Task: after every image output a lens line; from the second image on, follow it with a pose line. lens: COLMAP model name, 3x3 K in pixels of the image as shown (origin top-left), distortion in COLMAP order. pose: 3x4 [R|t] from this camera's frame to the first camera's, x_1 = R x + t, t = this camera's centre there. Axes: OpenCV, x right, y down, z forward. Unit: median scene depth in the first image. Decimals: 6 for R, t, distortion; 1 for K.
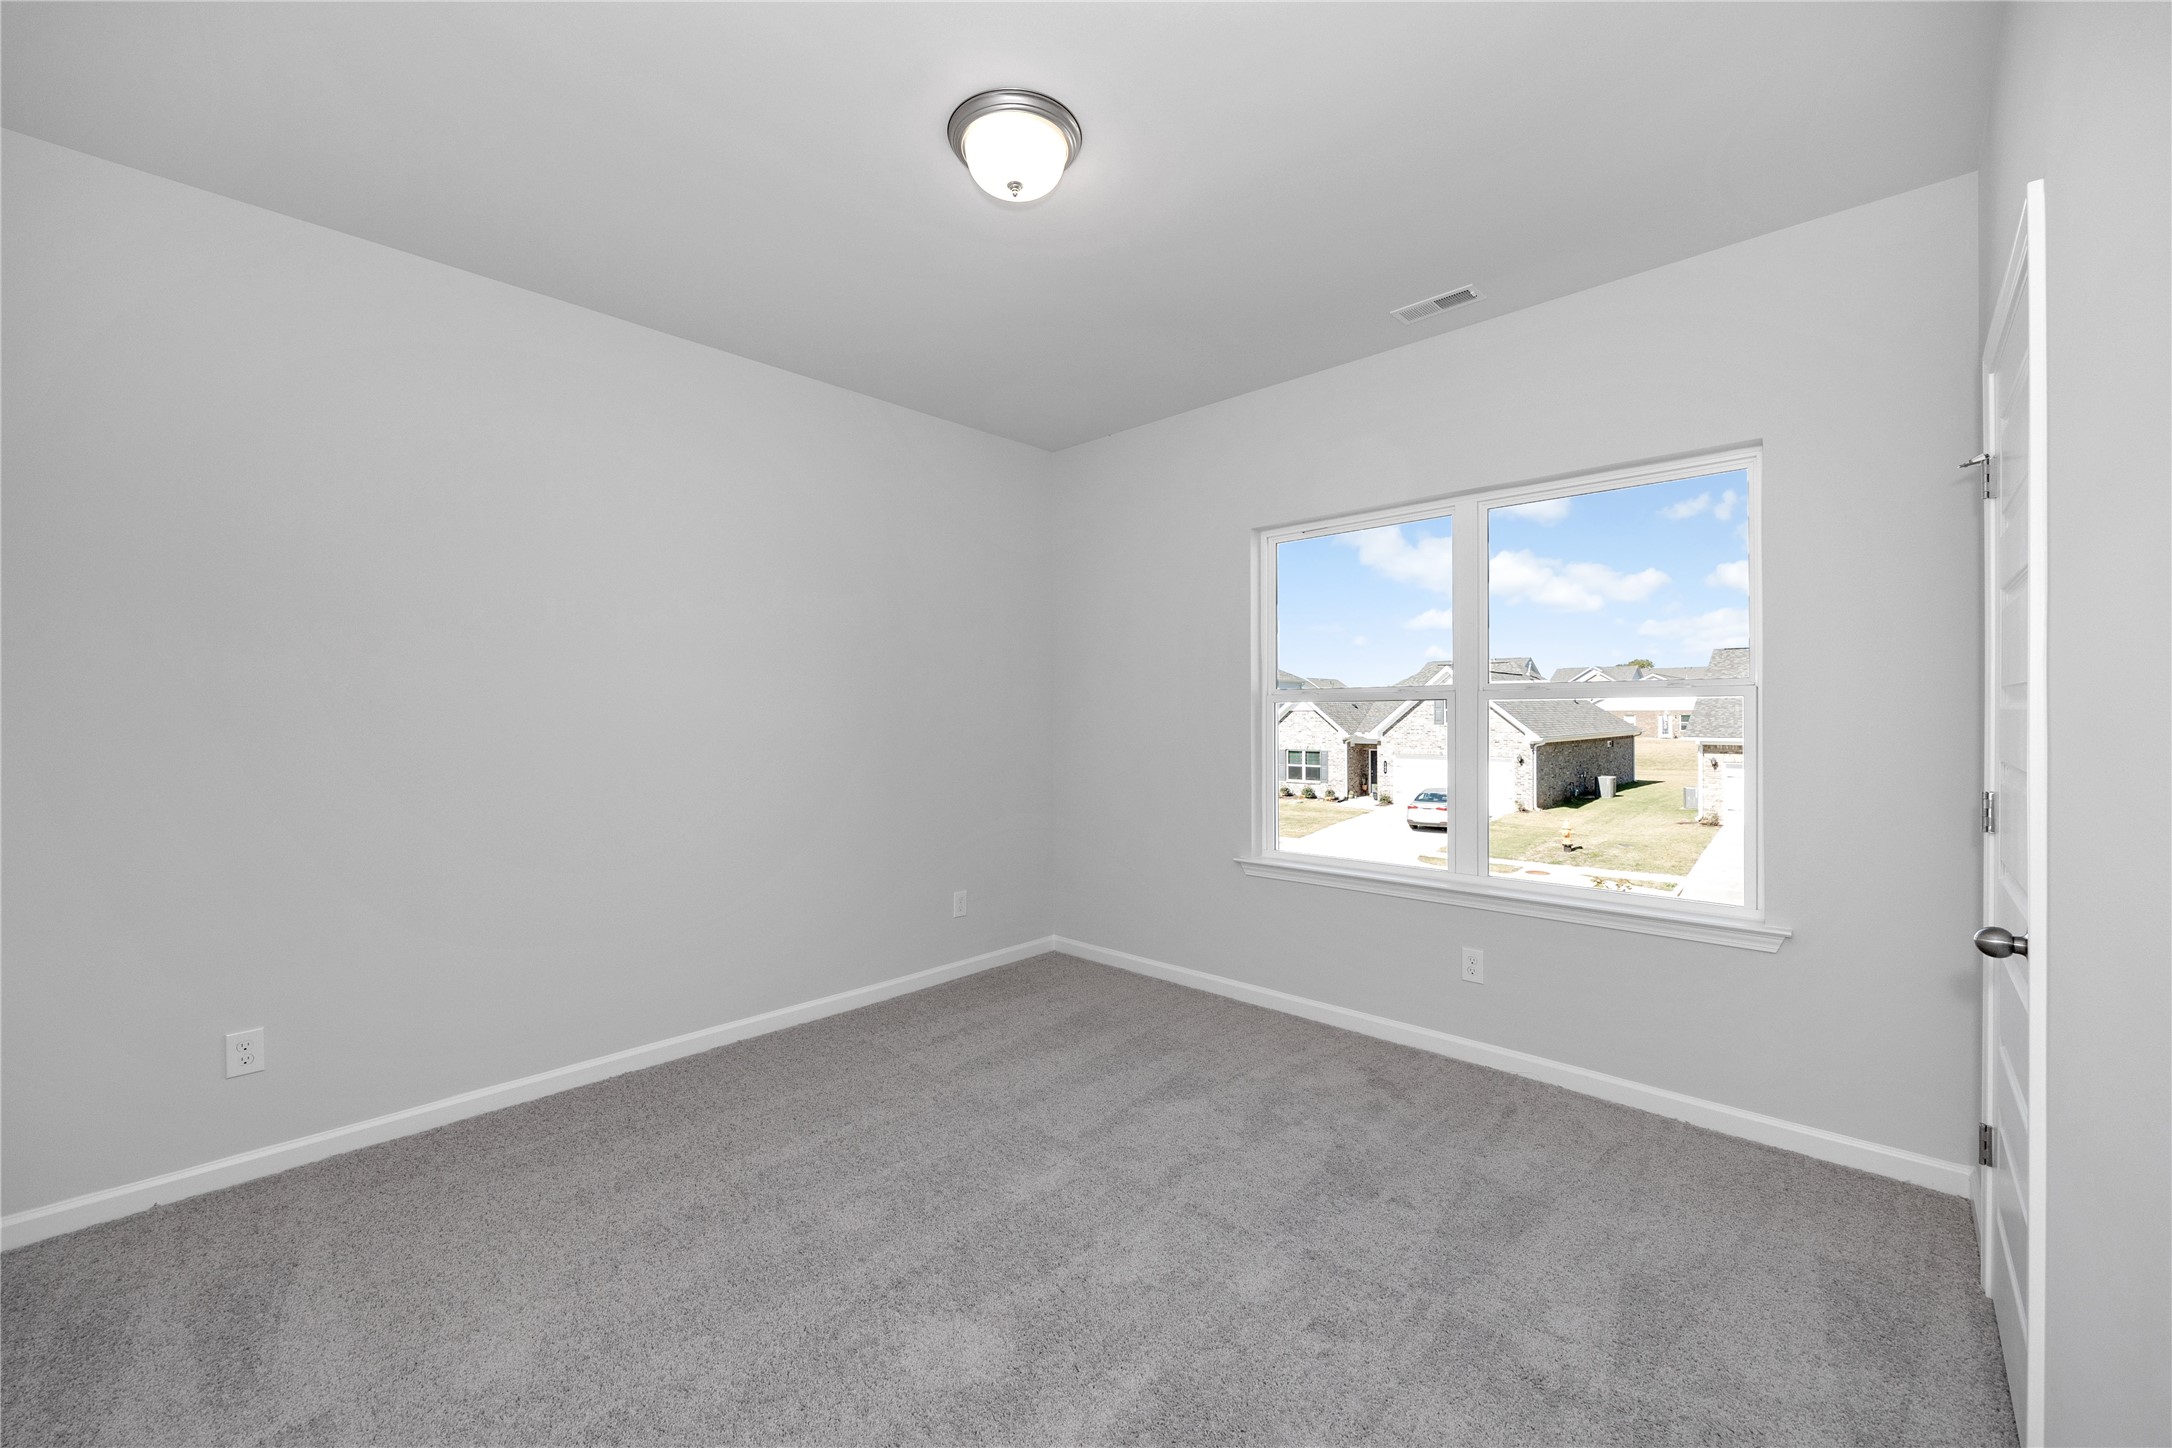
lens RADIAL K [[841.7, 0, 1074.5], [0, 841.7, 716.5], [0, 0, 1]] dist [-0.001869, -0.000680]
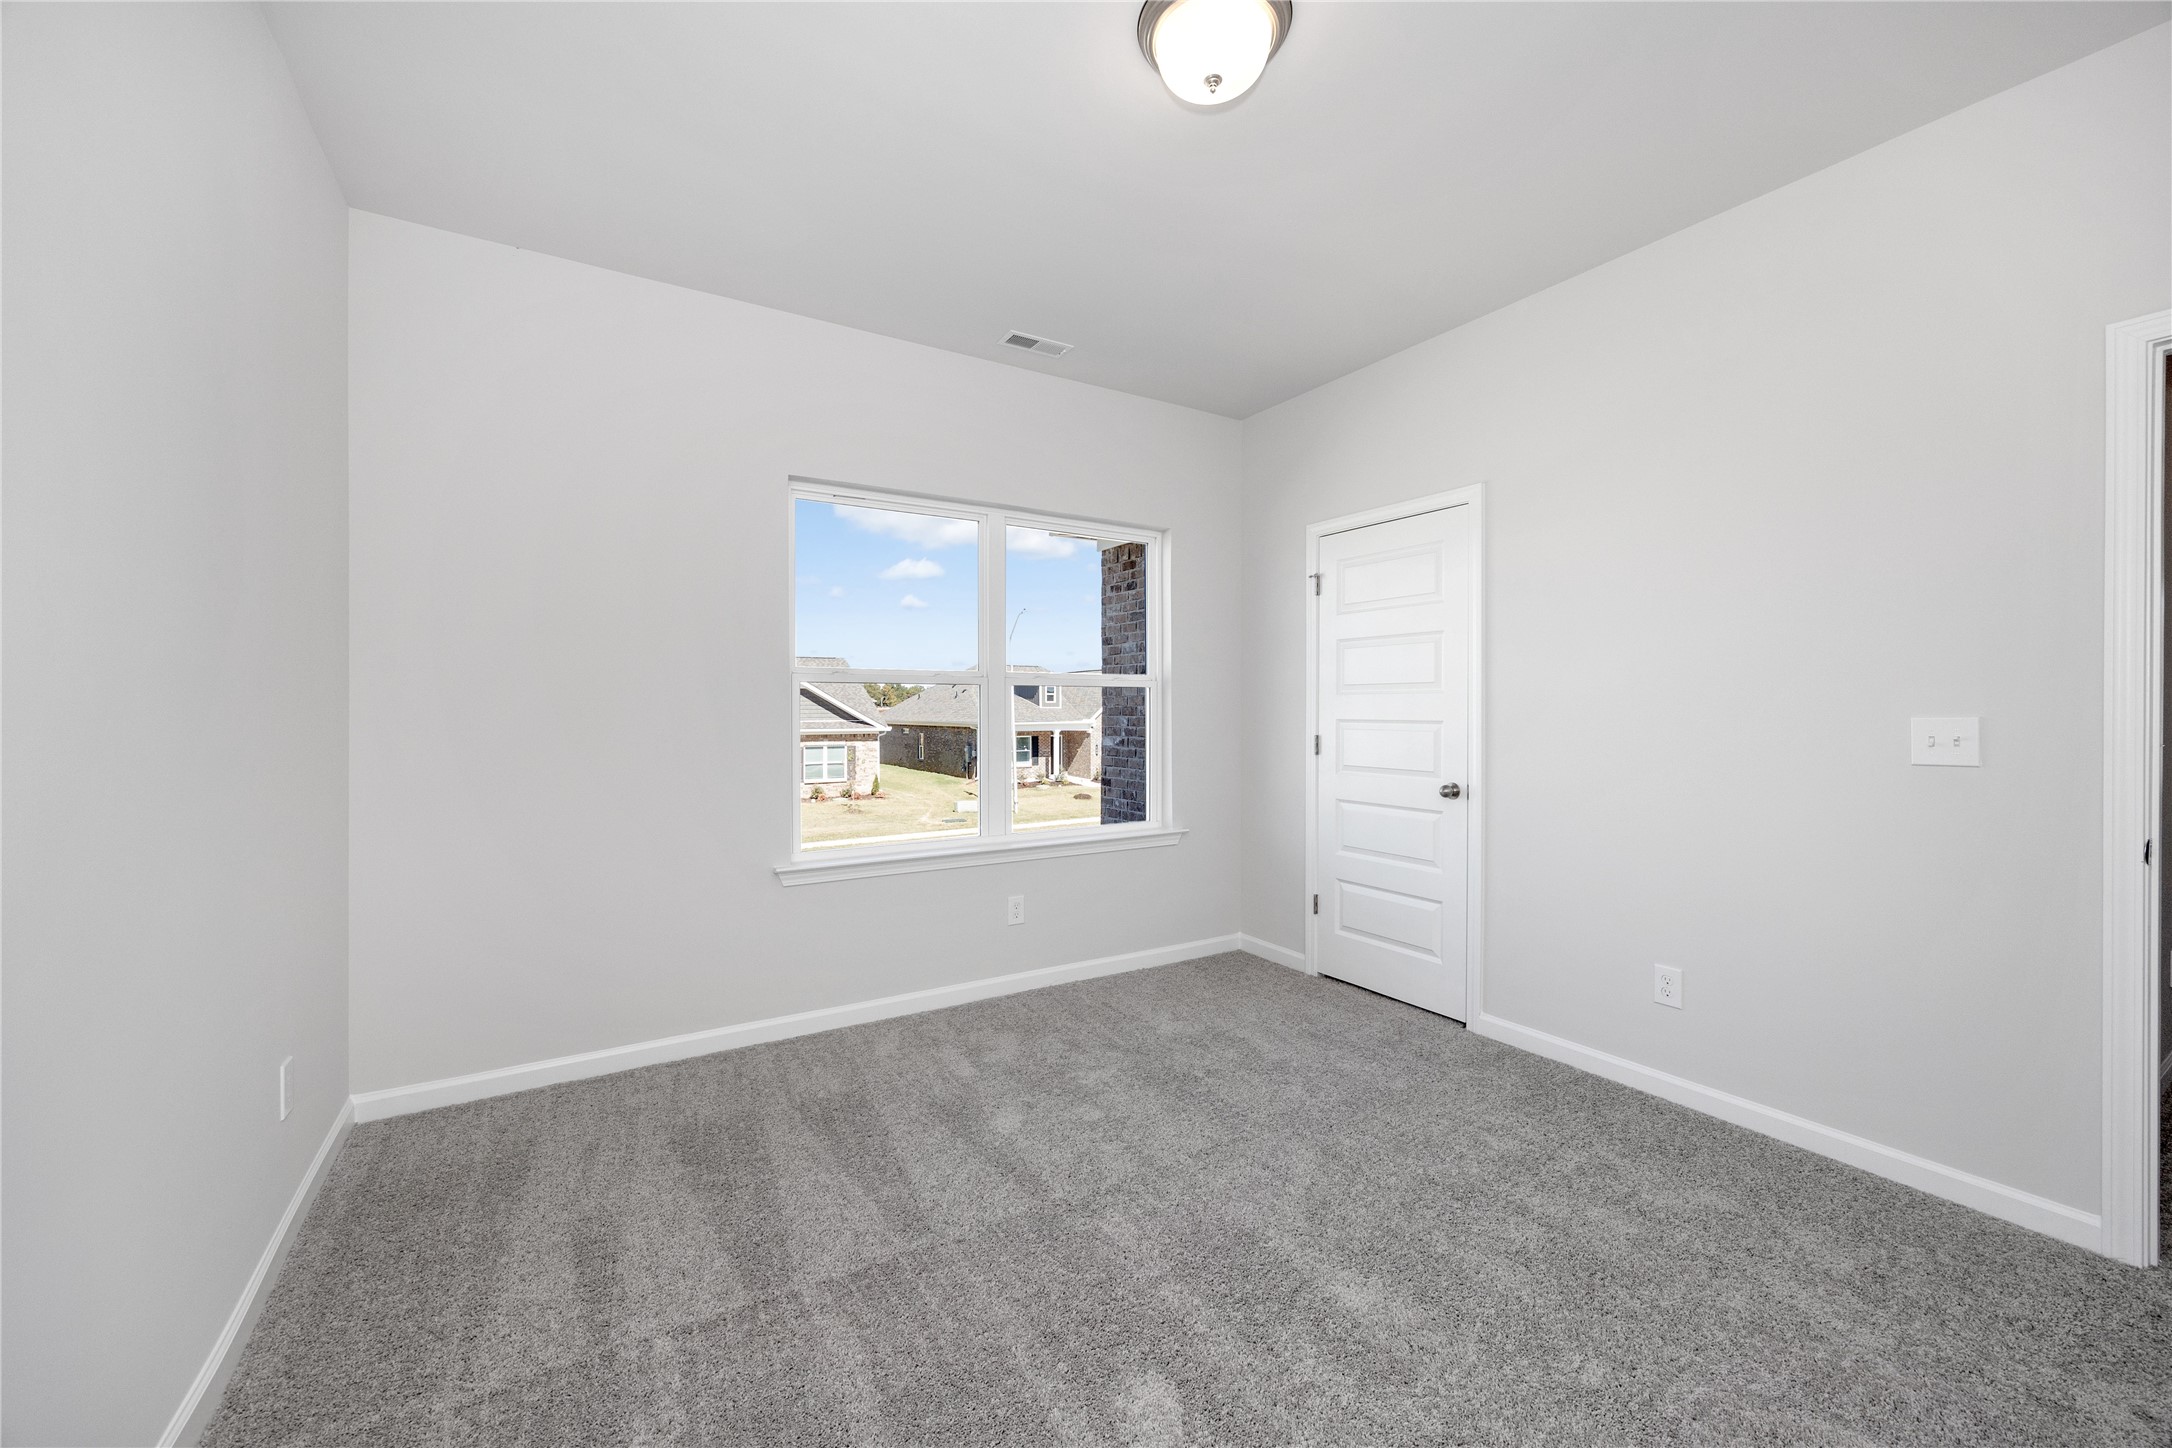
lens RADIAL K [[841.7, 0, 1071.5], [0, 841.7, 719.4], [0, 0, 1]] dist [-0.001869, -0.000680]
pose [[0.250221, 0.002209, 0.968186, -0.637505], [0.007095, 0.999966, -0.004115, 0.033826], [-0.968163, 0.007899, 0.250197, 0.617208]]
